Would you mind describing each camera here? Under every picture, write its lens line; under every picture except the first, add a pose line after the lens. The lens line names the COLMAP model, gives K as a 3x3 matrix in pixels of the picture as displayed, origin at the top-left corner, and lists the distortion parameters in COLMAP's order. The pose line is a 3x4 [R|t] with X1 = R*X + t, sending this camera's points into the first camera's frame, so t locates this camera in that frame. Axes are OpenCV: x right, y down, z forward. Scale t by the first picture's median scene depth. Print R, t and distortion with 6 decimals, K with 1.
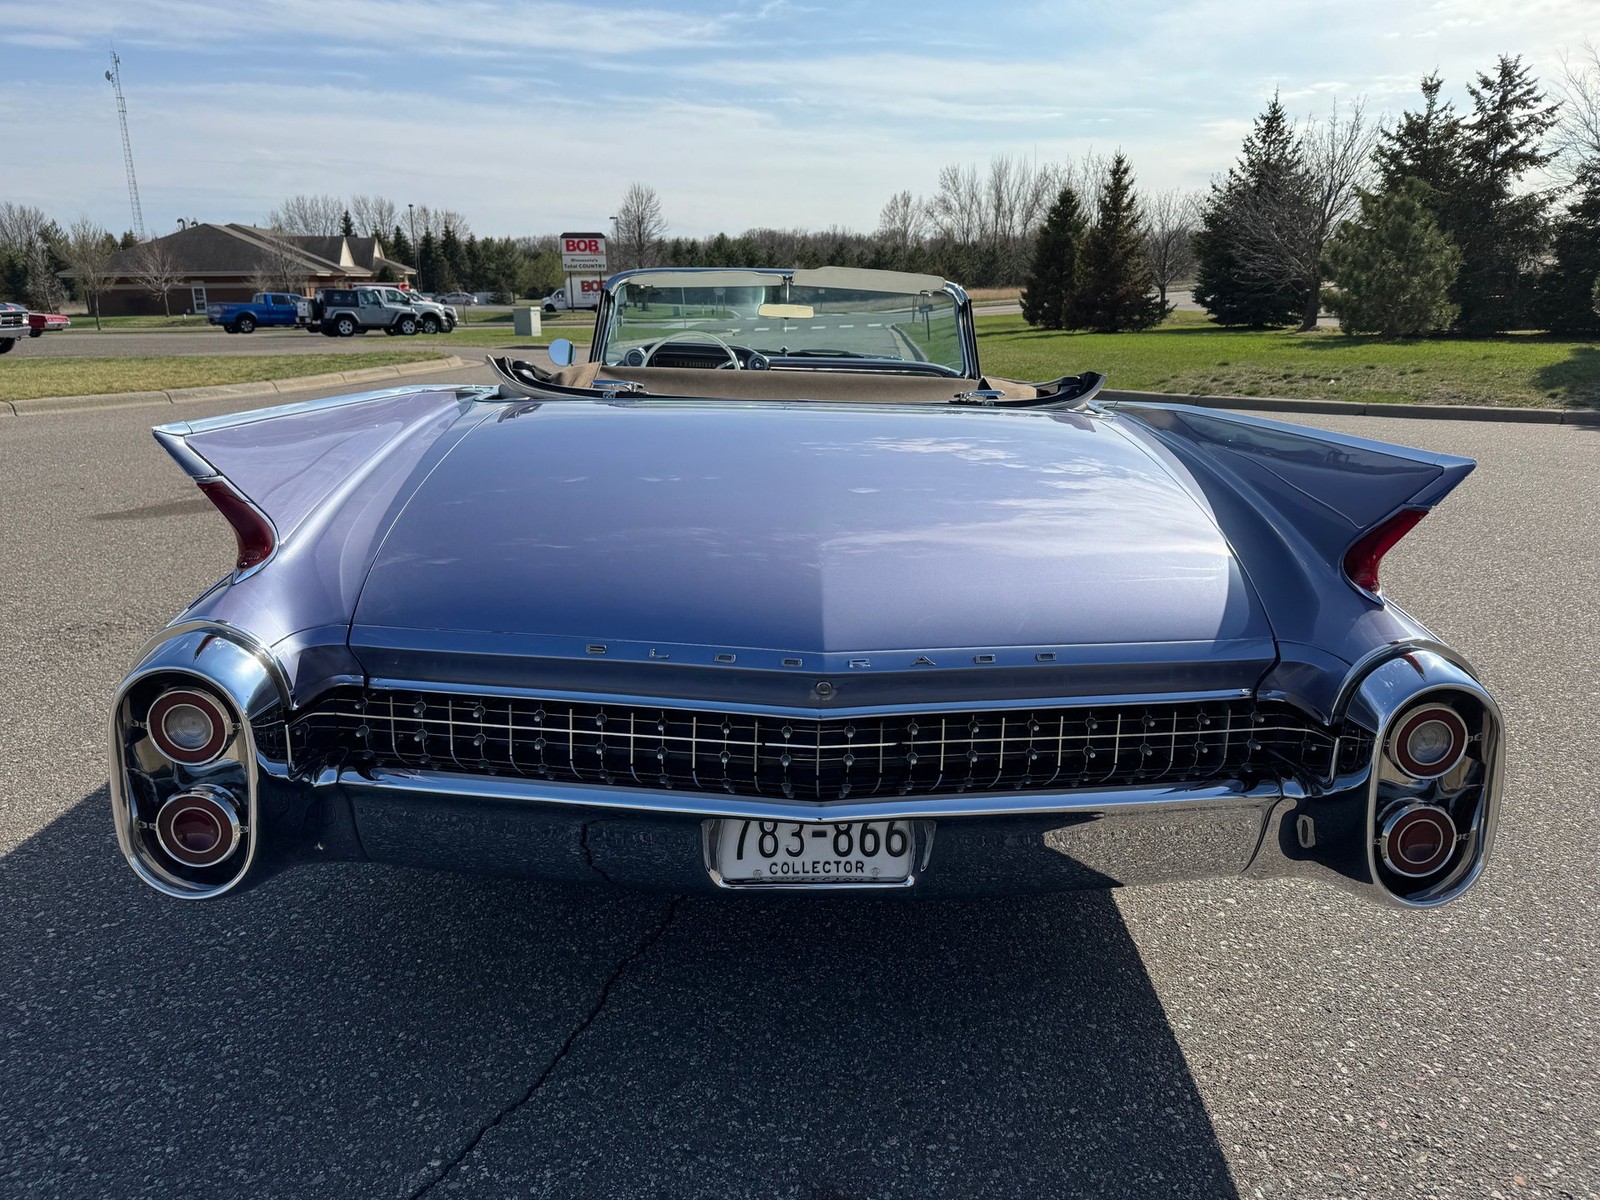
lens RADIAL K [[1160.5, 0, 812.7], [0, 1160.5, 604.6], [0, 0, 1]] dist [0.013909, -0.024262]
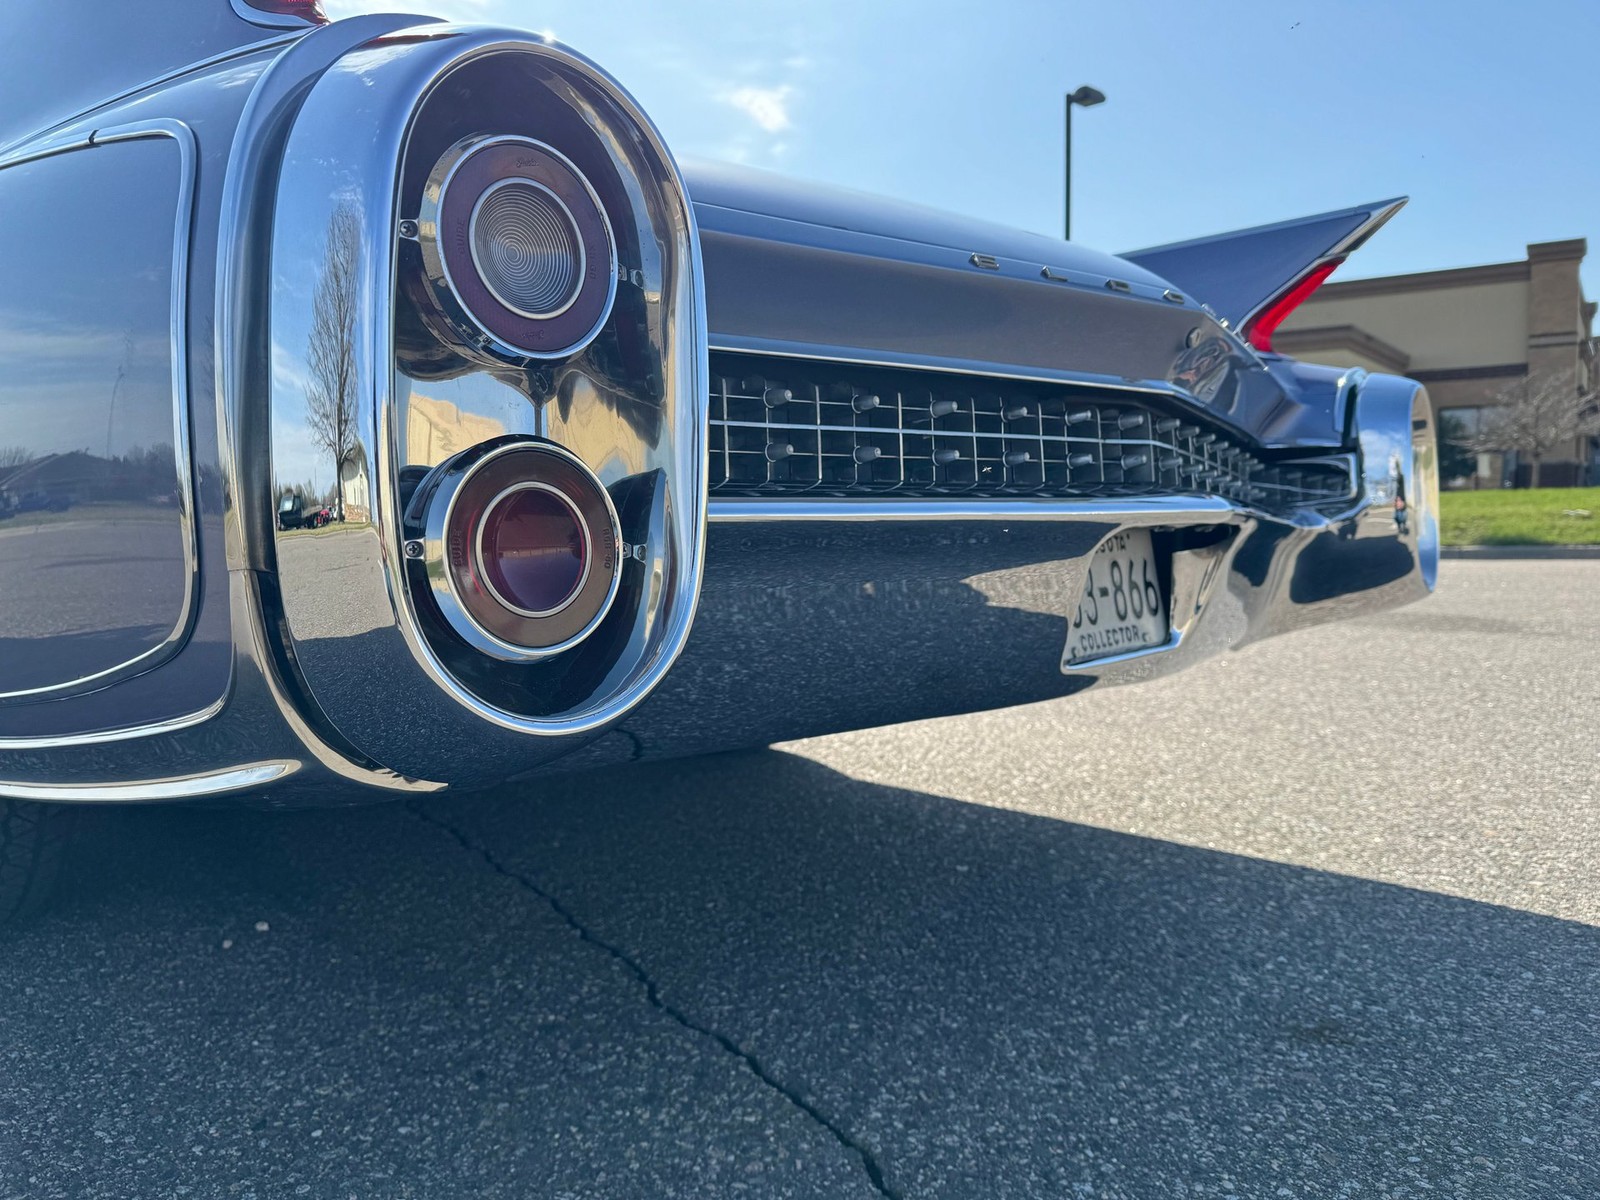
lens RADIAL K [[1160.5, 0, 799.7], [0, 1160.5, 582.3], [0, 0, 1]] dist [0.013909, -0.024262]
pose [[0.675495, -0.056099, 0.735228, -0.043194], [0.213574, 0.969246, -0.122267, 0.015429], [-0.705757, 0.239616, 0.666702, 0.040818]]
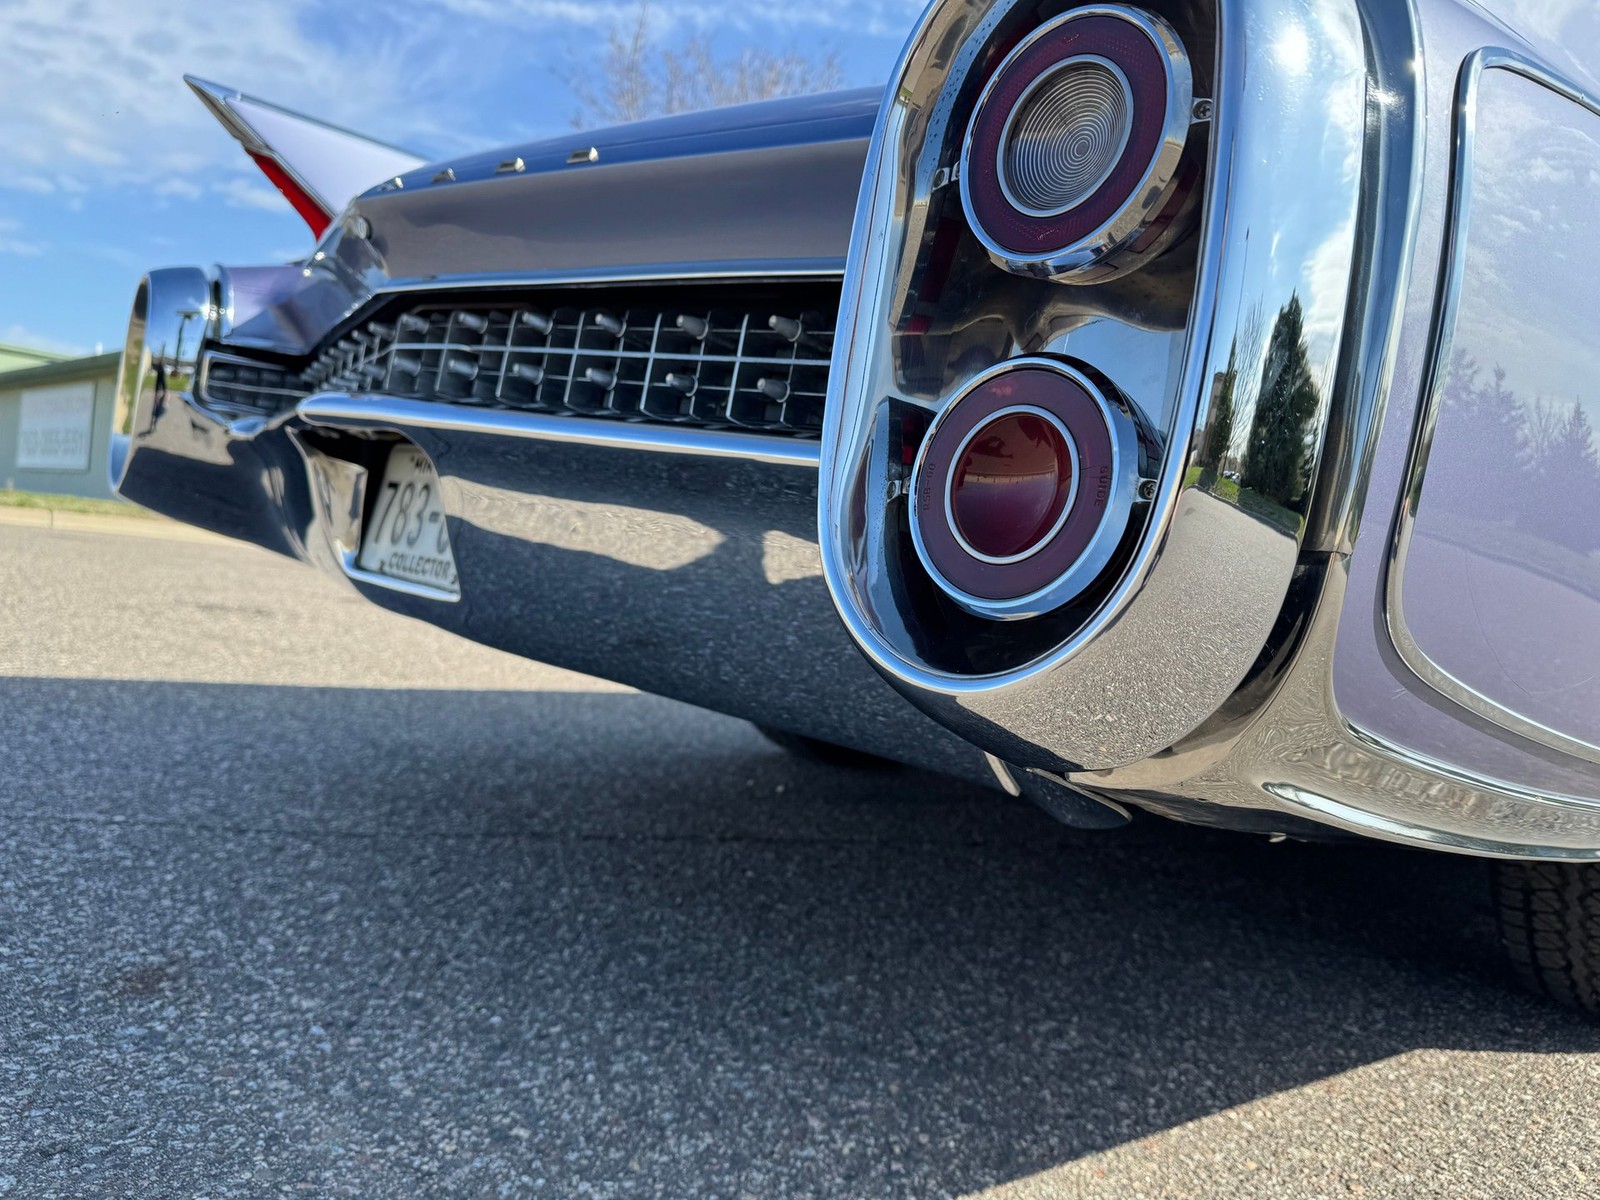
lens RADIAL K [[1160.5, 0, 803.0], [0, 1160.5, 612.2], [0, 0, 1]] dist [0.013909, -0.024262]
pose [[0.614895, 0.089292, -0.783537, 0.043689], [-0.312792, 0.939687, -0.138383, 0.017772], [0.723923, 0.330176, 0.605739, 0.048679]]
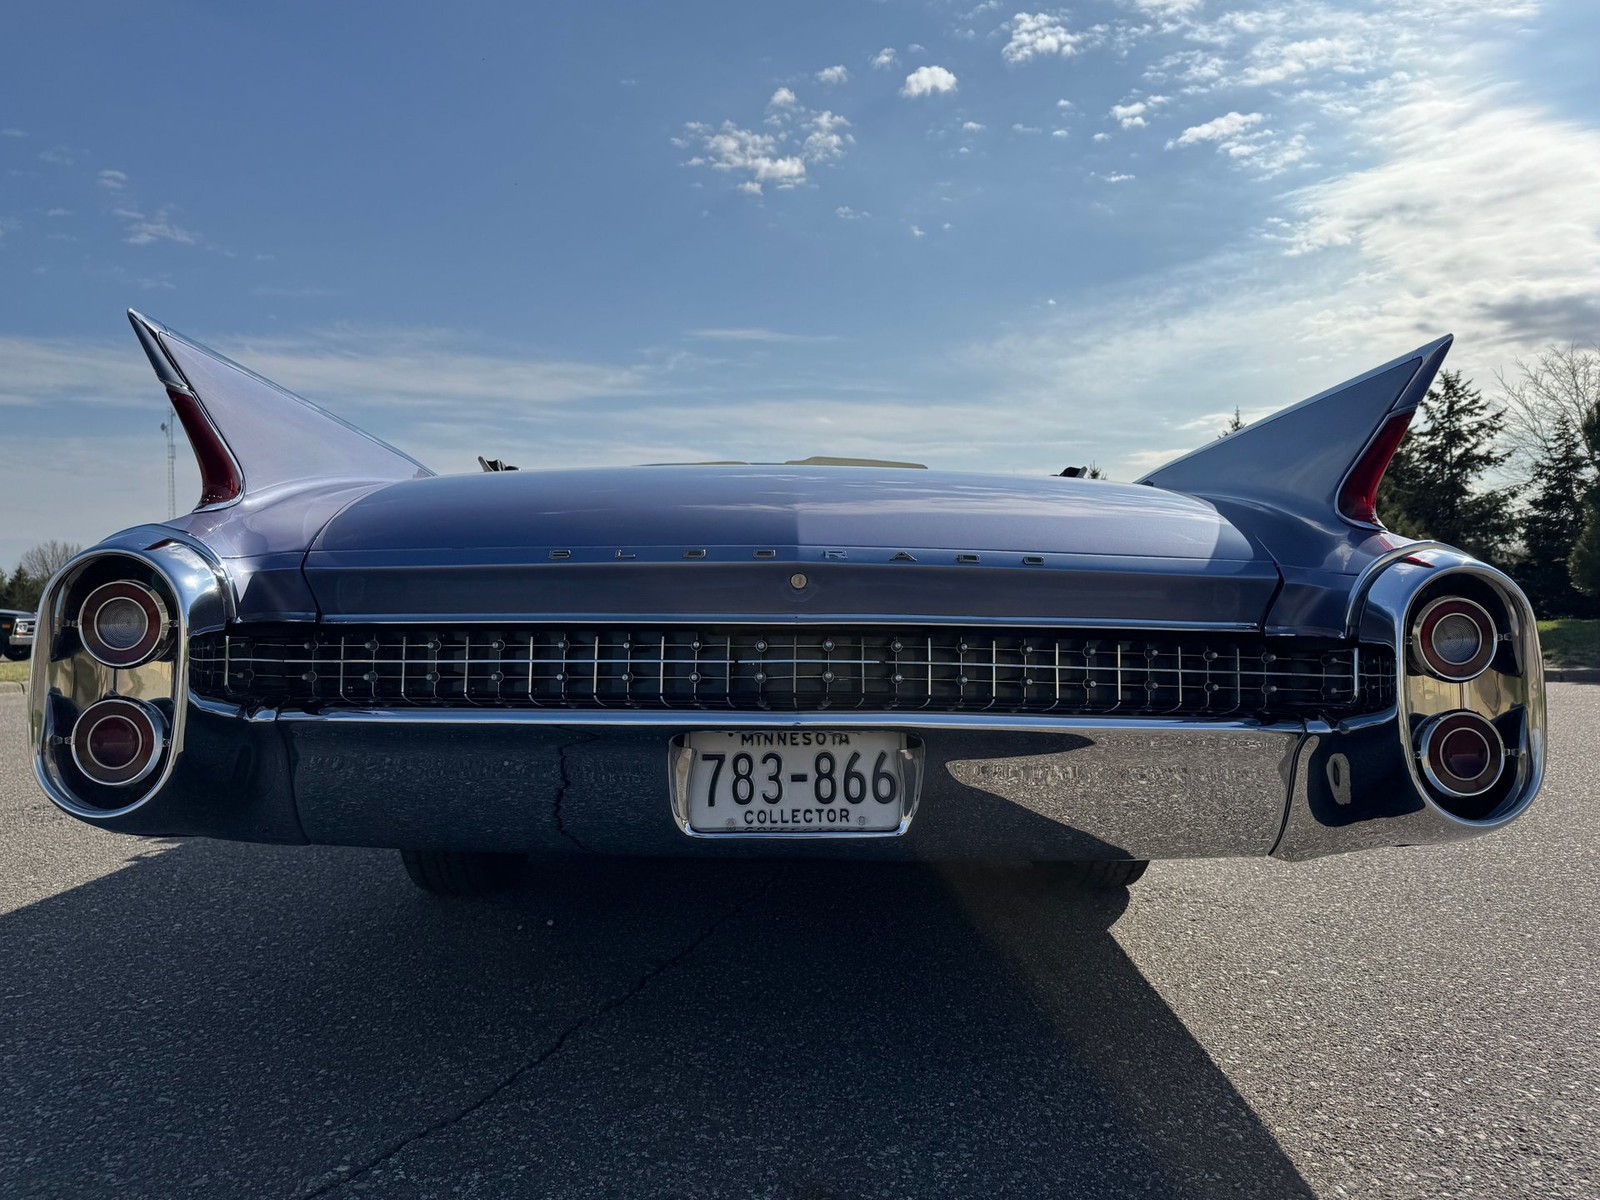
lens RADIAL K [[1160.5, 0, 798.1], [0, 1160.5, 597.2], [0, 0, 1]] dist [0.013909, -0.024262]
pose [[0.999788, -0.017157, -0.011361, 0.001141], [0.013362, 0.961158, -0.275674, 0.019967], [0.015650, 0.275464, 0.961184, 0.005703]]
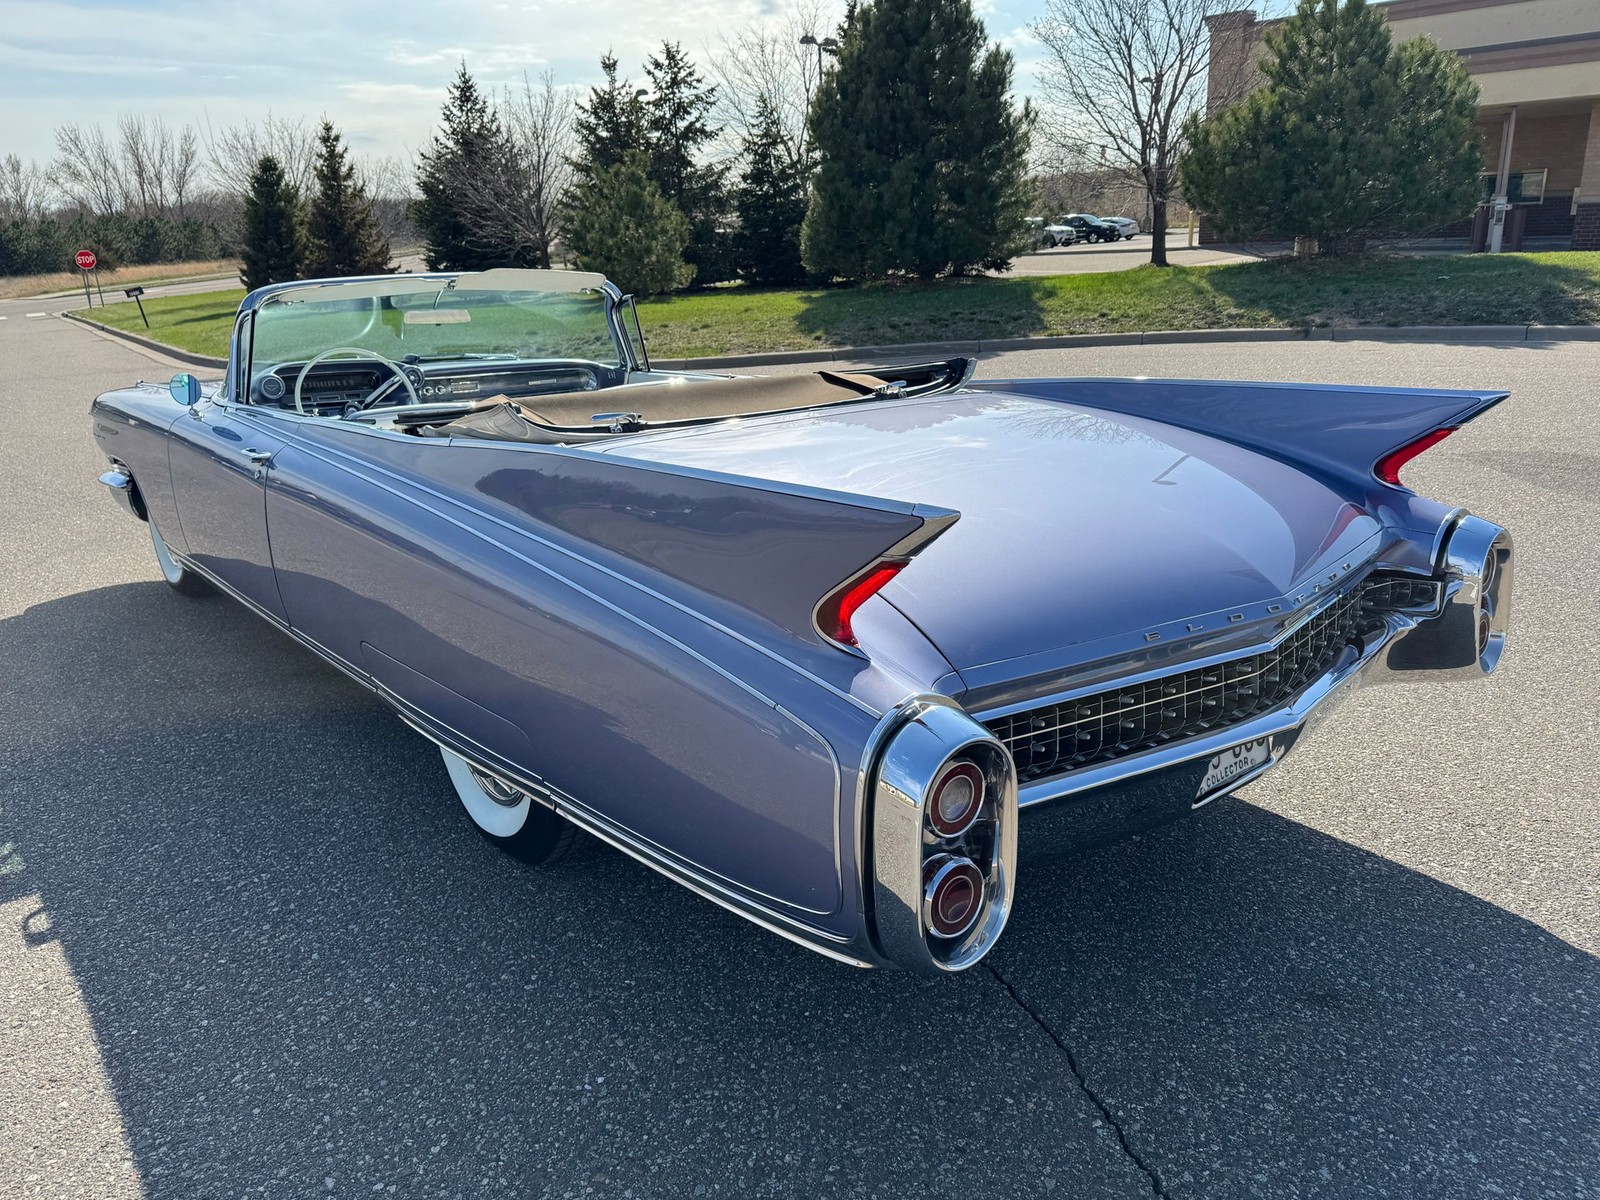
lens RADIAL K [[1160.5, 0, 803.2], [0, 1160.5, 595.9], [0, 0, 1]] dist [0.013909, -0.024262]
pose [[0.792036, -0.211842, 0.572539, -0.067047], [0.199651, 0.976174, 0.084997, -0.010188], [-0.576904, 0.046988, 0.815460, 0.014470]]
